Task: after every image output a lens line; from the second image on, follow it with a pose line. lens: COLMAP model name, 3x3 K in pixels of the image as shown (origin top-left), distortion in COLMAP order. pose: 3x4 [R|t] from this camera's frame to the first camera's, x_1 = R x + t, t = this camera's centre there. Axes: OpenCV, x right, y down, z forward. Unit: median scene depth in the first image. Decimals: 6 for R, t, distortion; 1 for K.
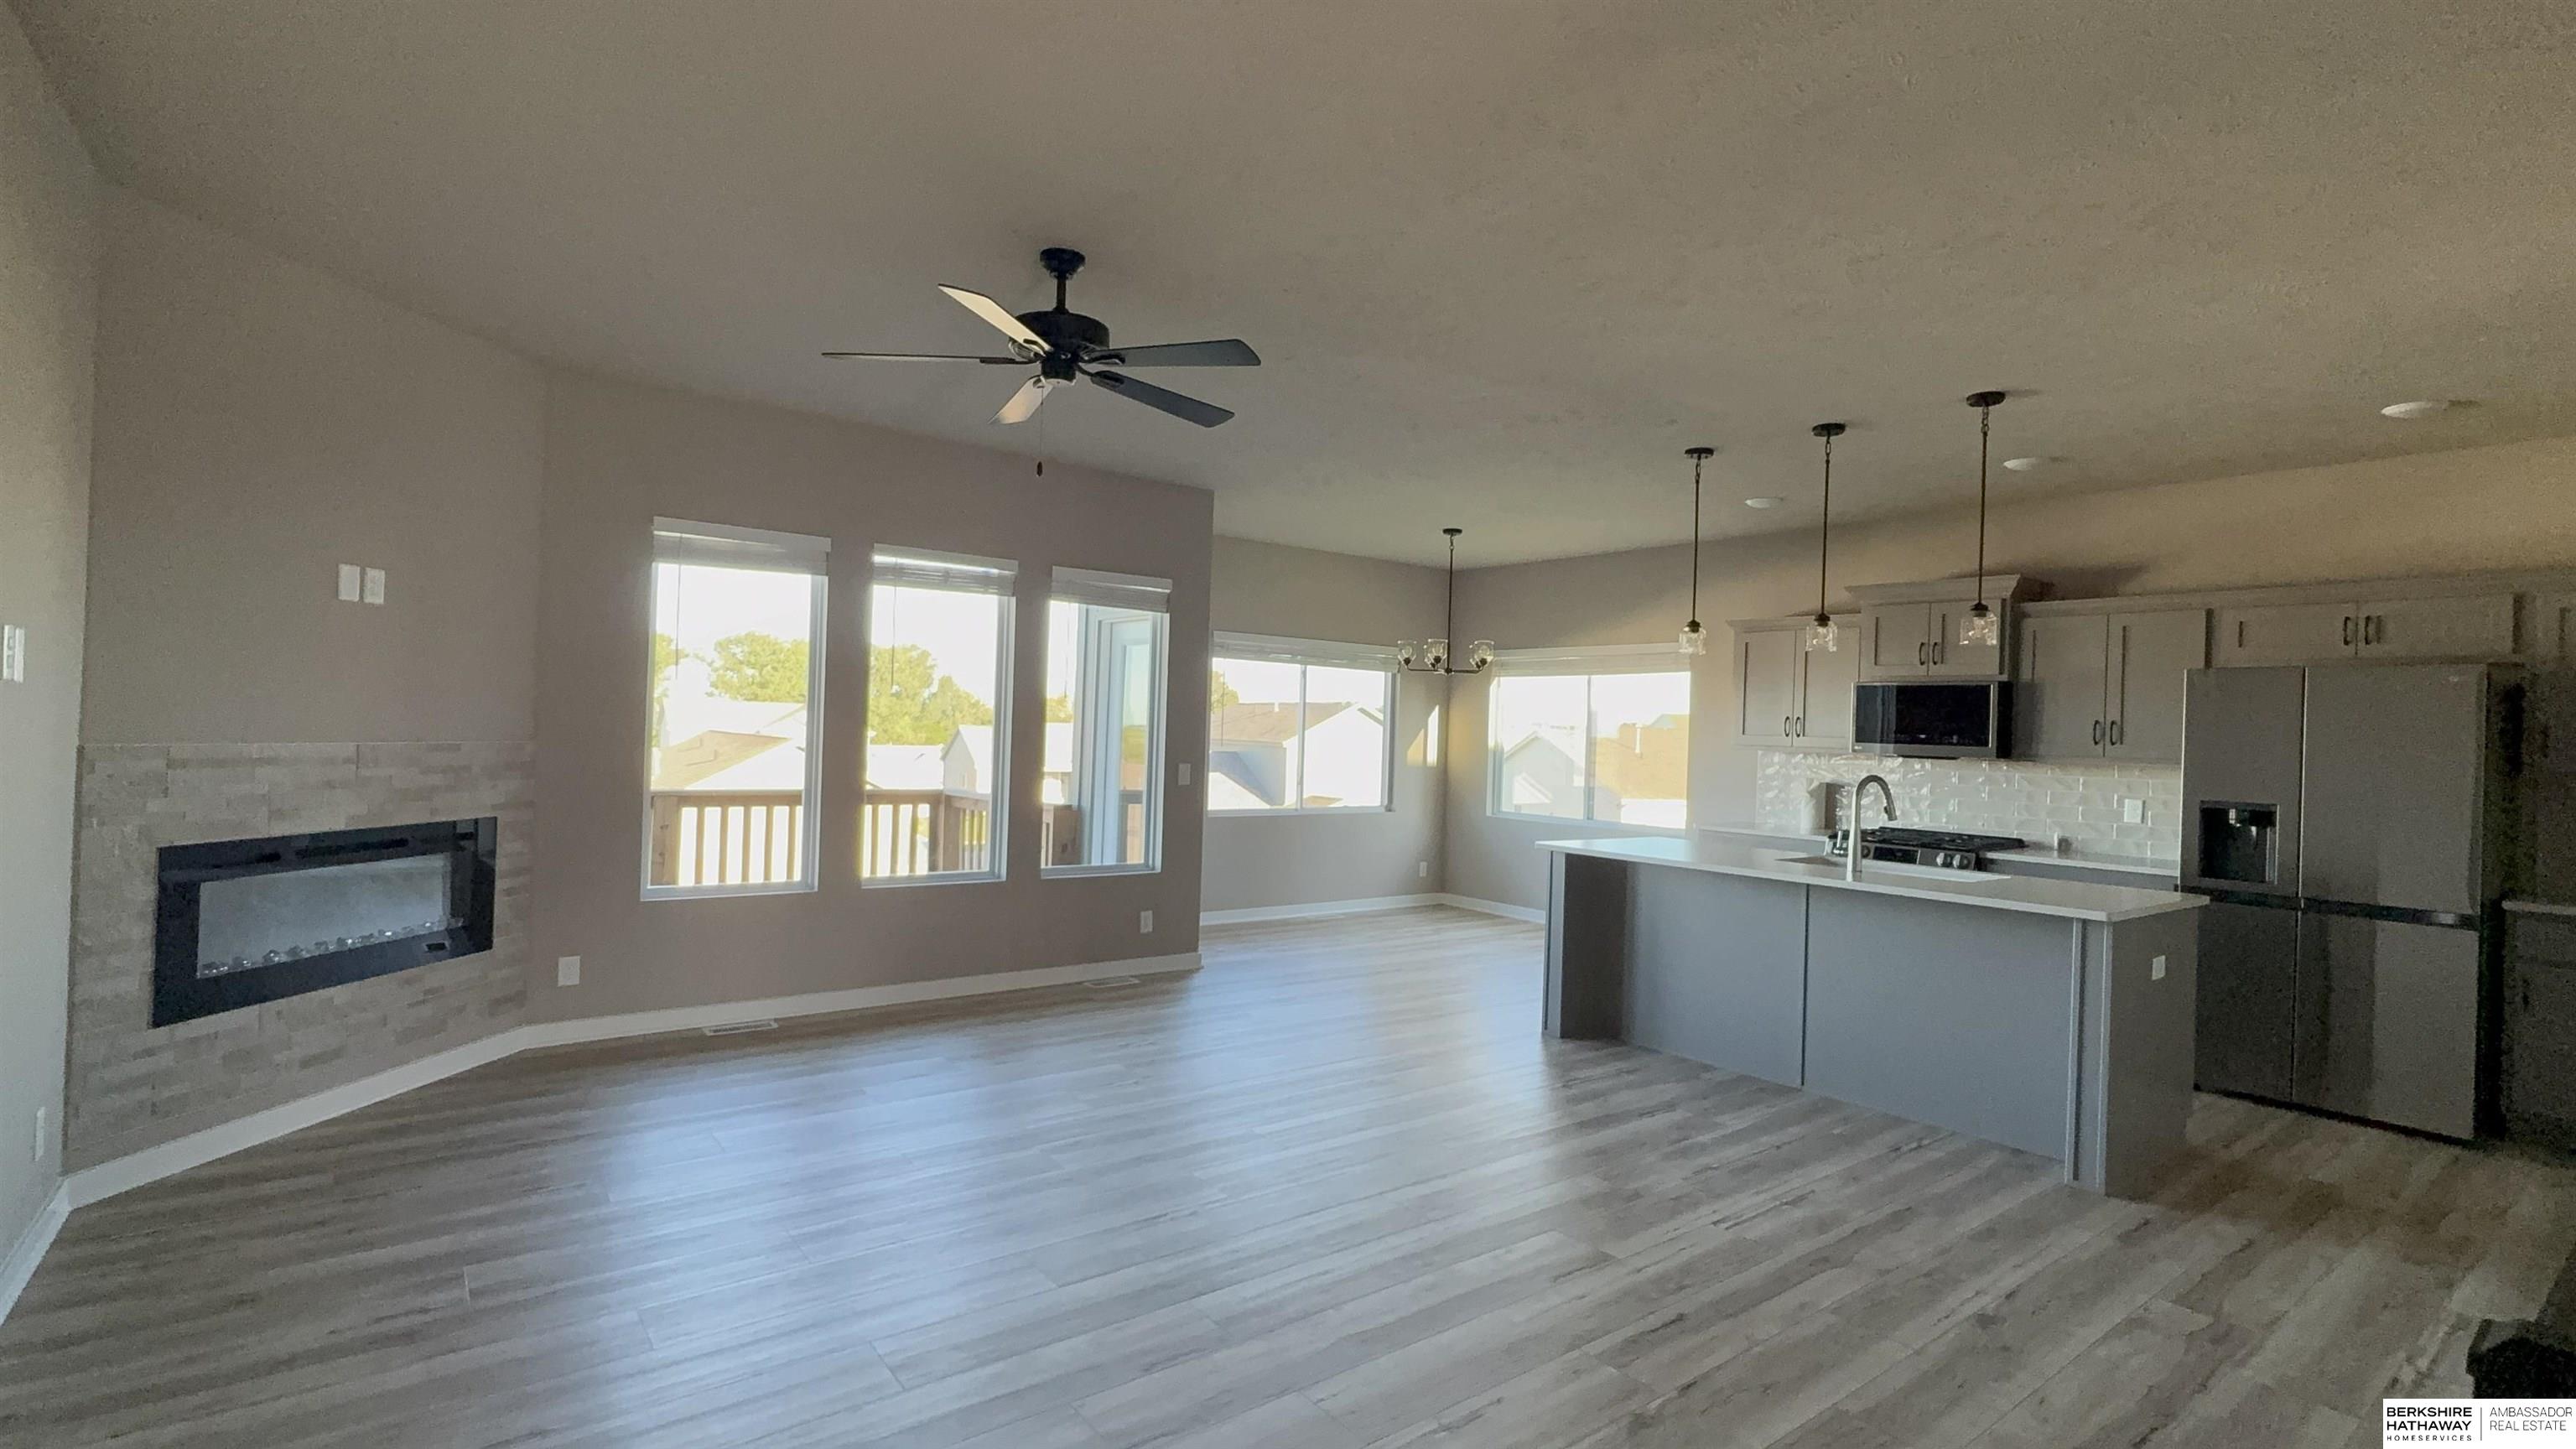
lens RADIAL K [[1172.3, 0, 1291.5], [0, 1172.3, 723.6], [0, 0, 1]] dist [-0.001789, 0.001227]
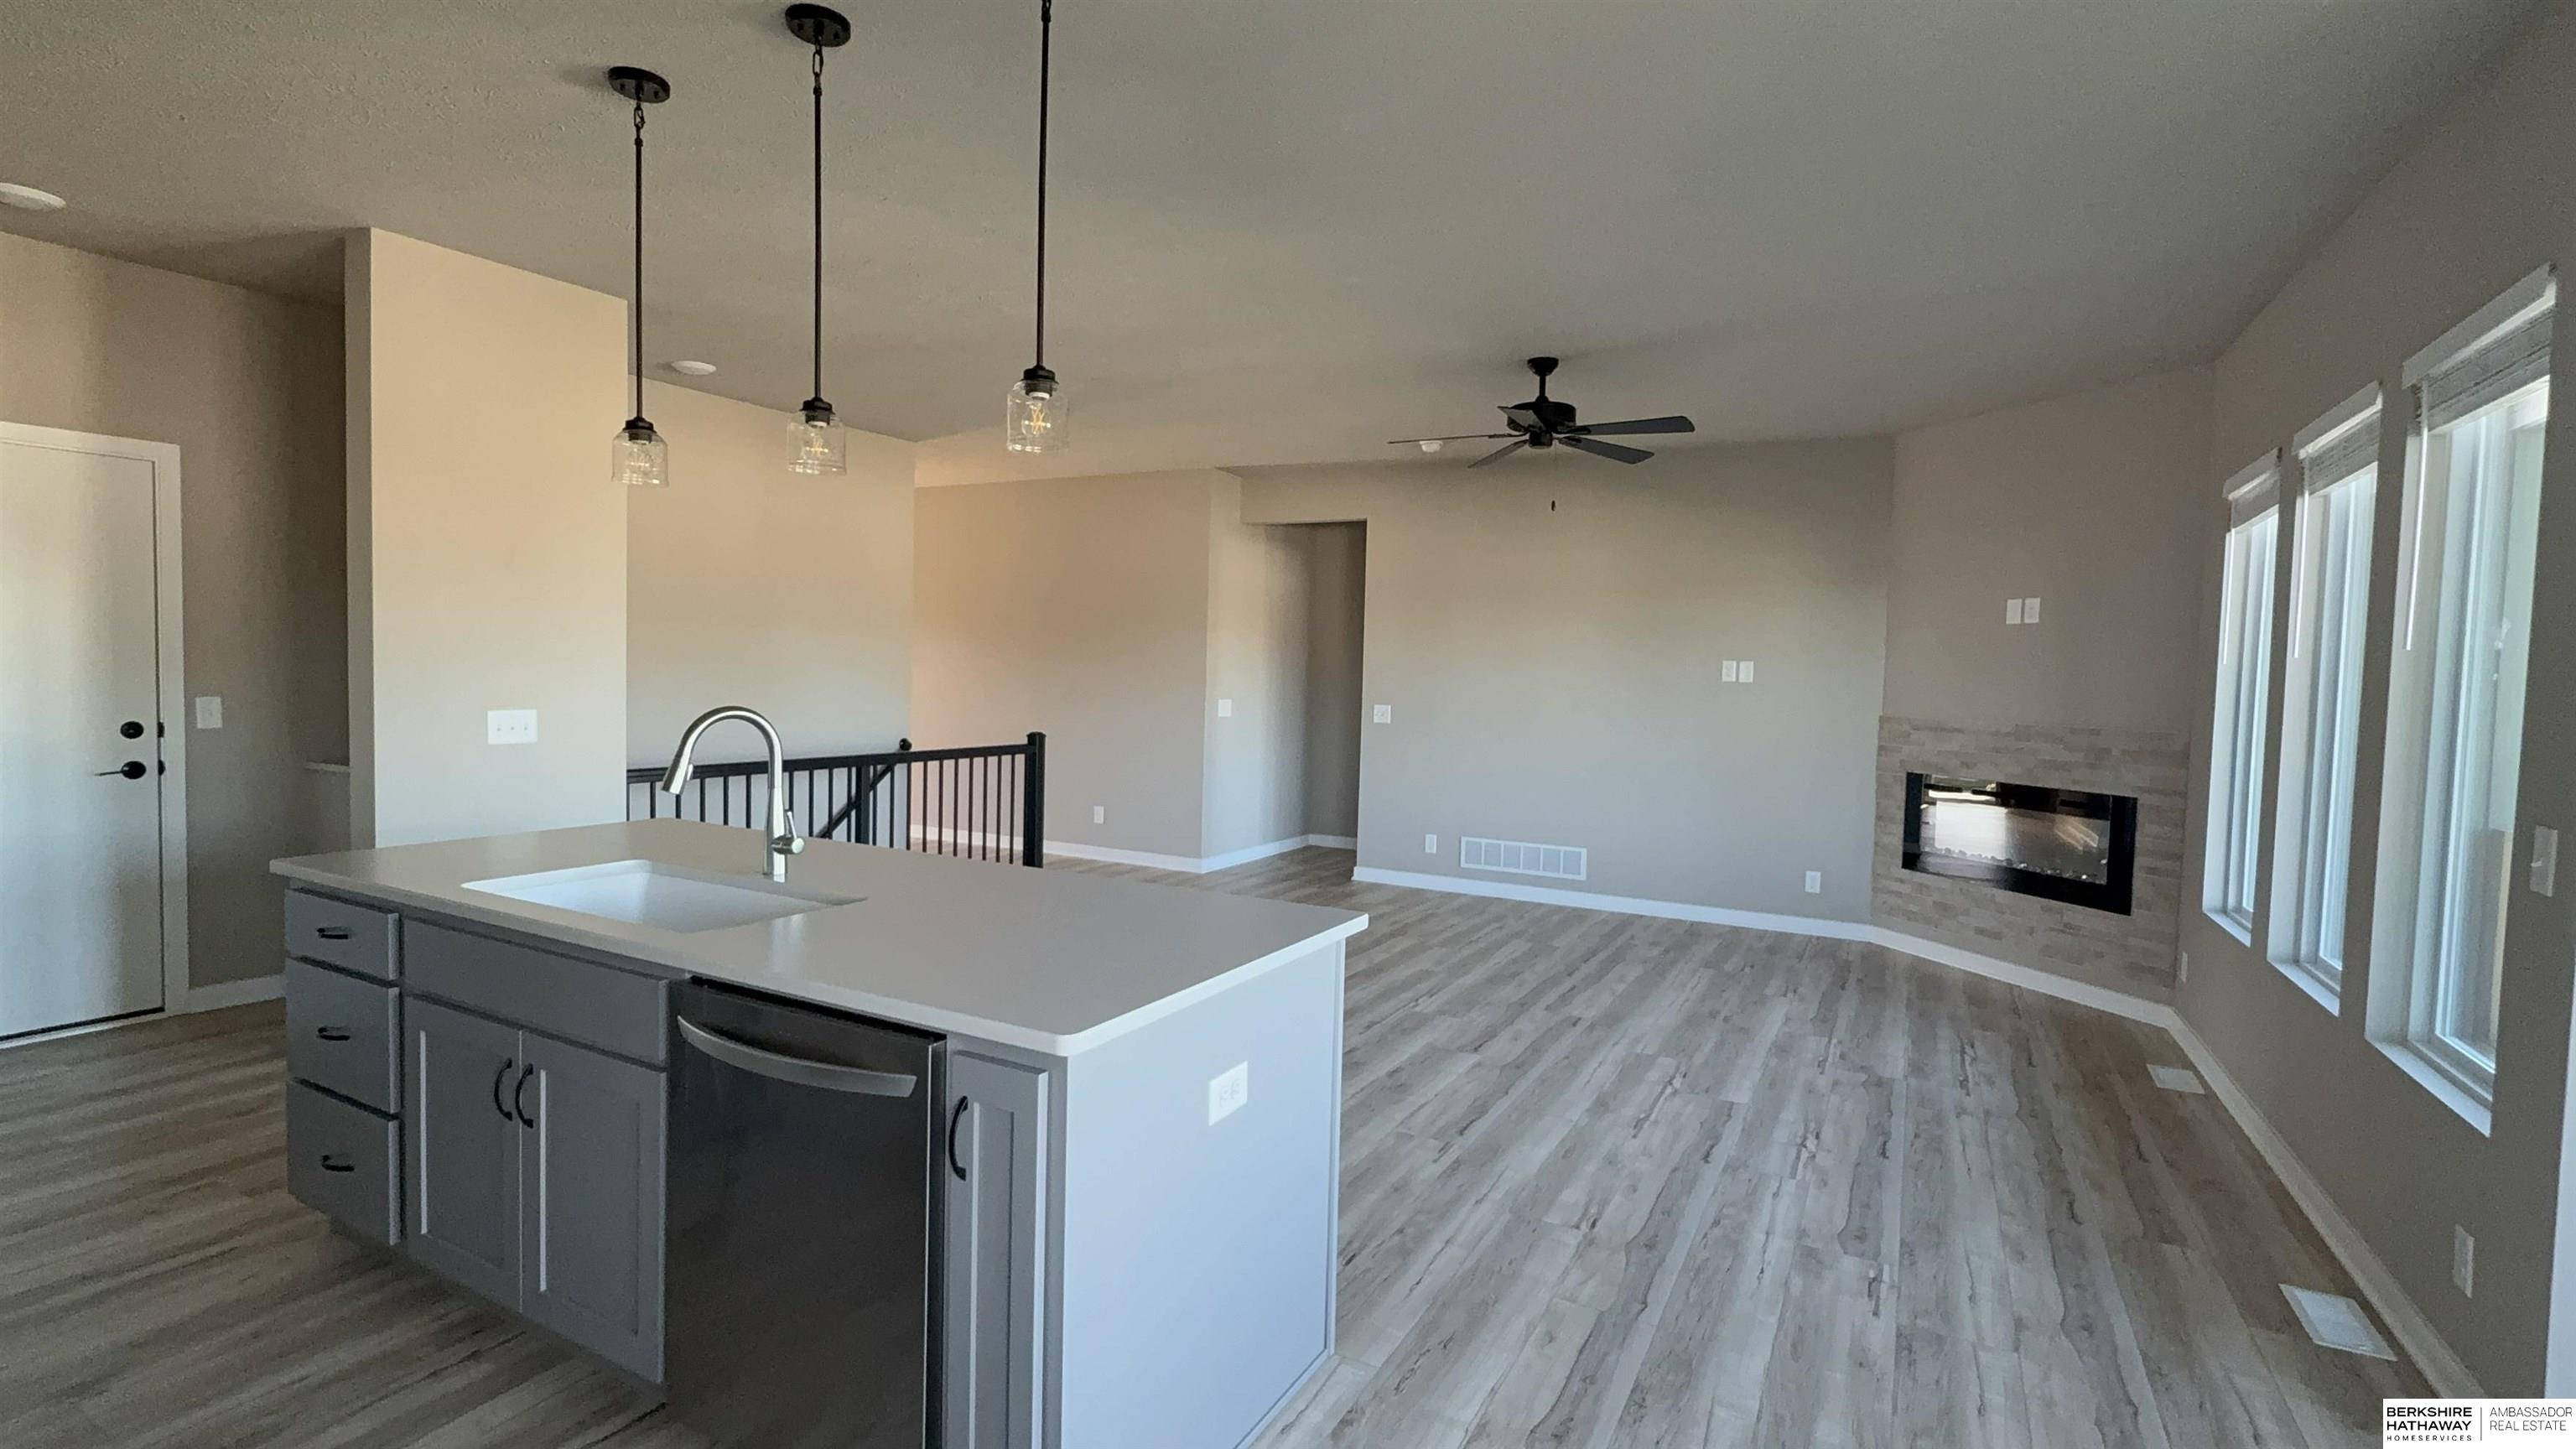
lens RADIAL K [[1172.3, 0, 1286.5], [0, 1172.3, 724.5], [0, 0, 1]] dist [-0.001789, 0.001227]
pose [[-0.914321, -0.039527, -0.403056, 0.477970], [-0.055136, 0.998108, 0.027193, 0.023218], [0.401219, 0.047086, -0.914771, 1.593257]]
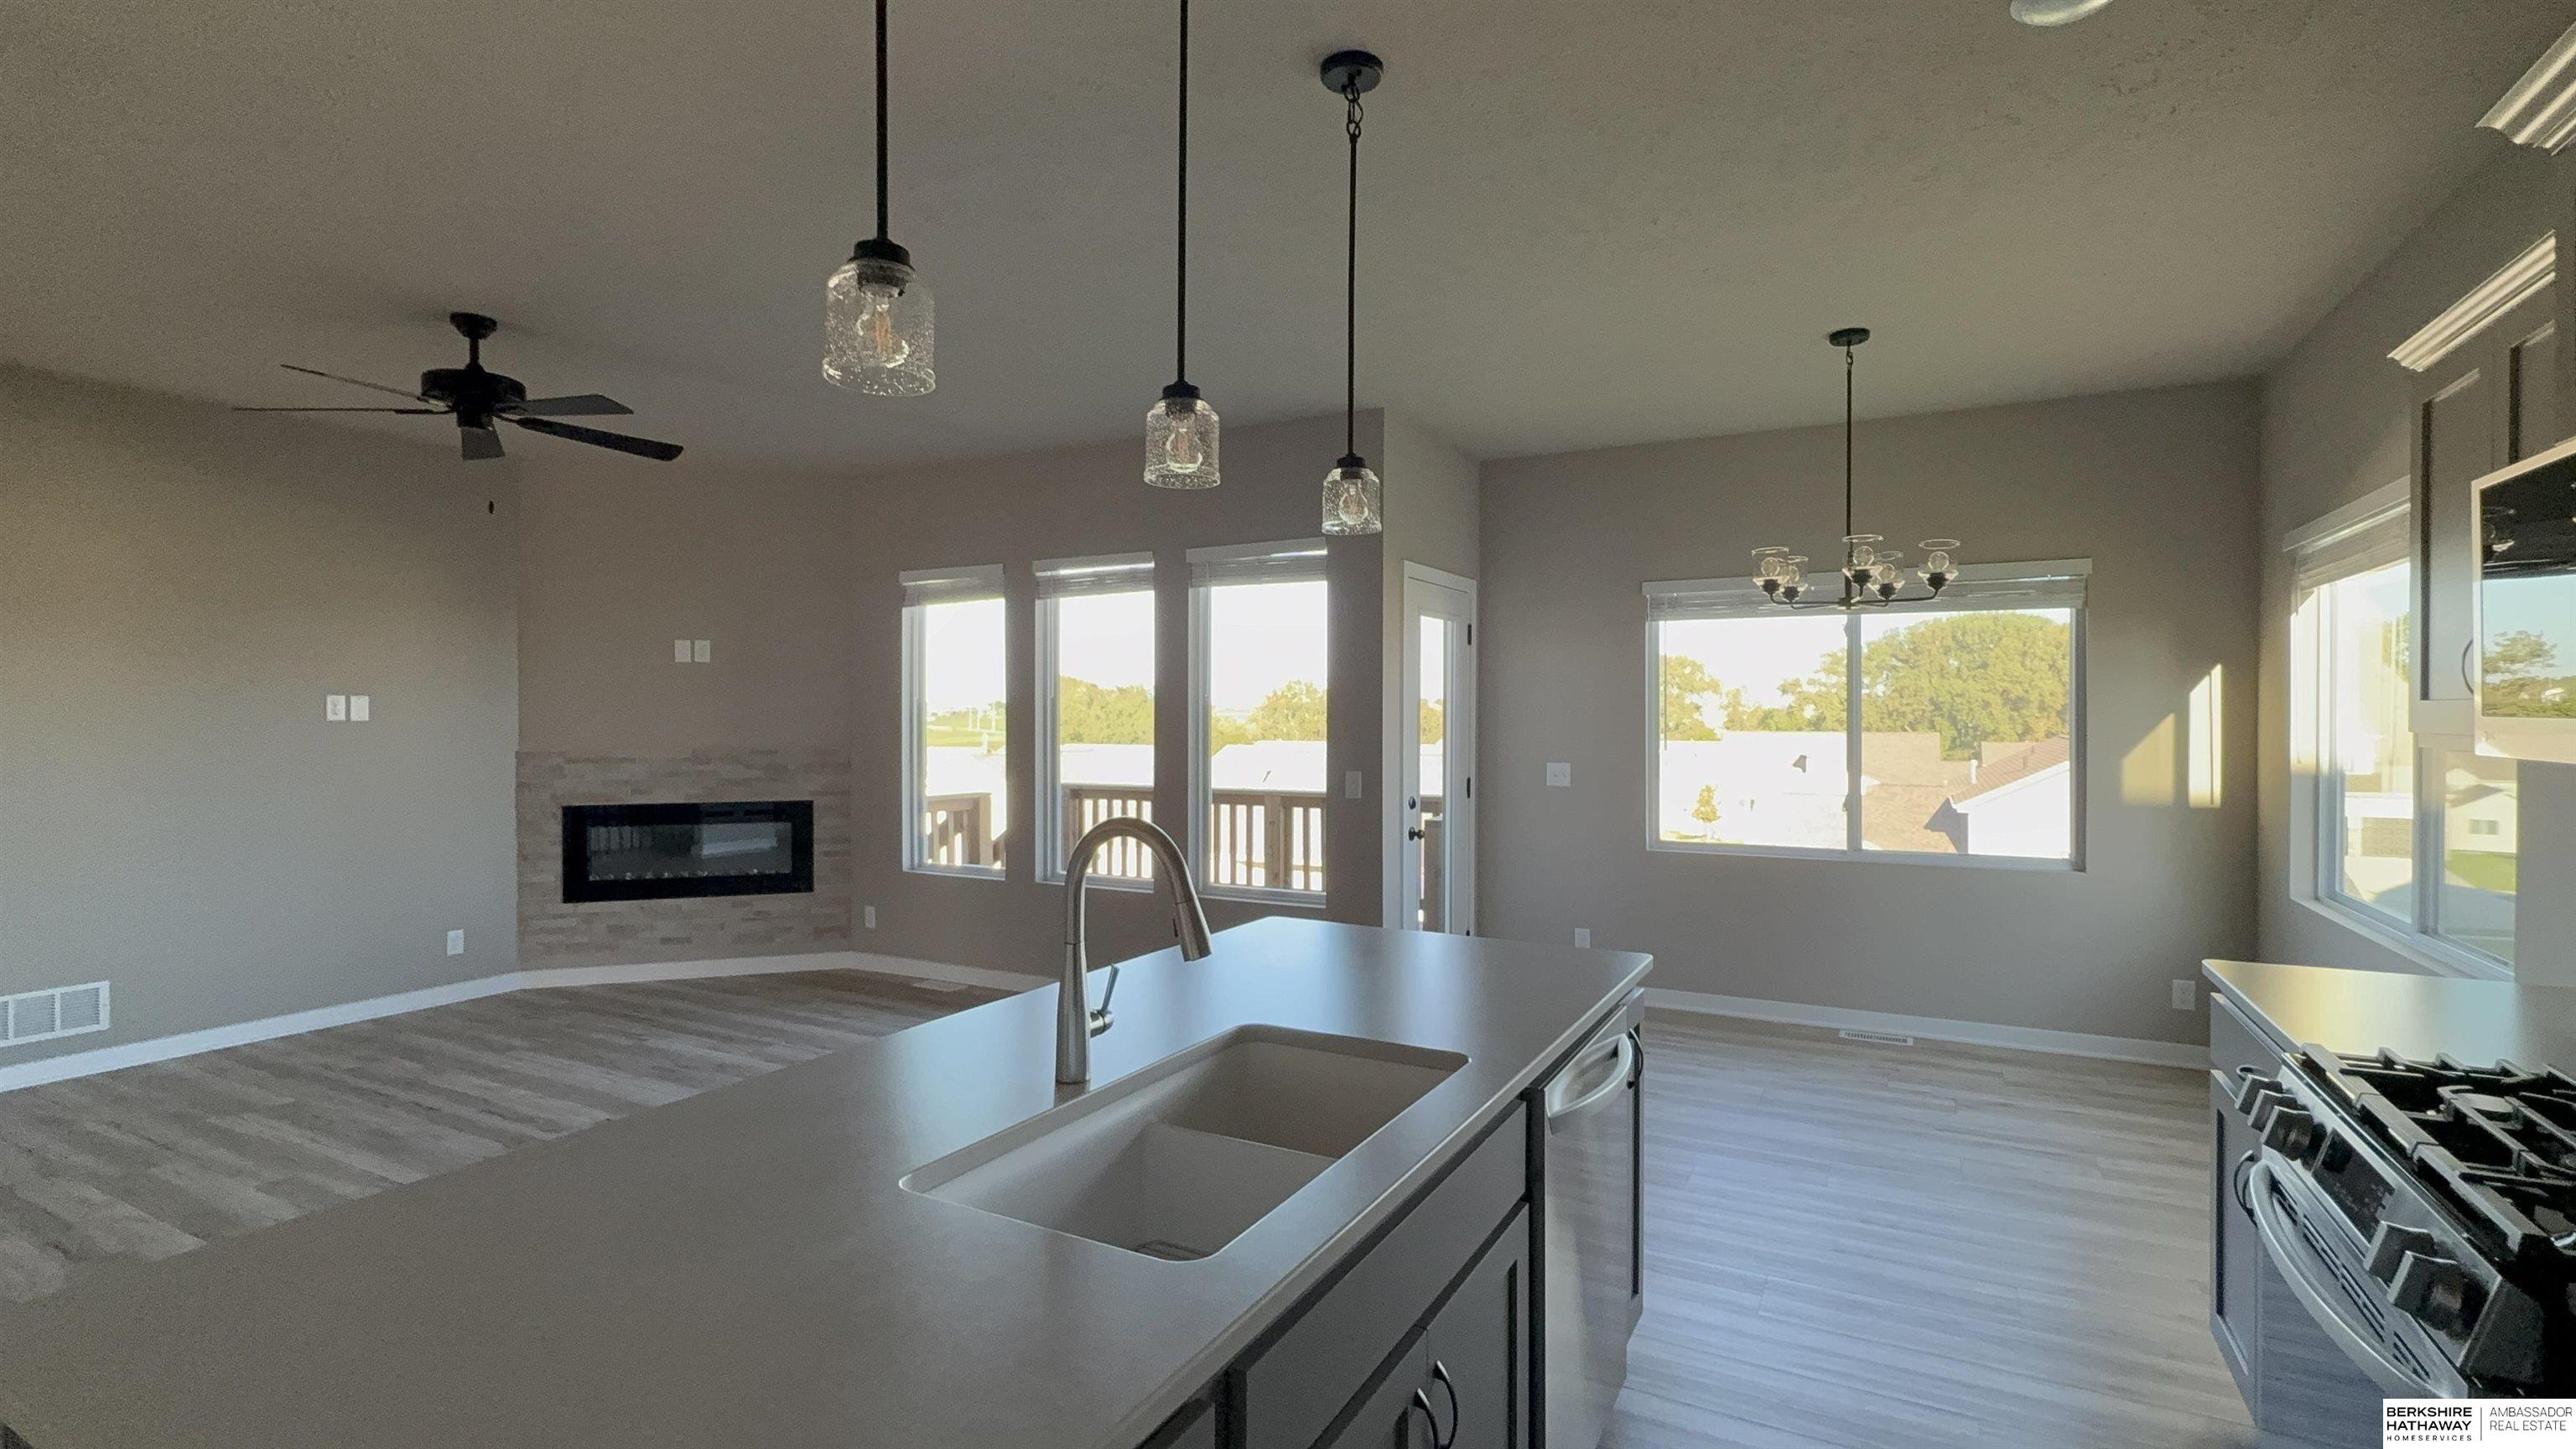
lens RADIAL K [[1172.3, 0, 1292.3], [0, 1172.3, 721.6], [0, 0, 1]] dist [-0.001789, 0.001227]
pose [[0.404869, -0.027866, -0.913950, 0.829078], [0.019927, 0.999567, -0.021649, 0.024388], [0.914157, -0.009448, 0.405249, 0.902099]]
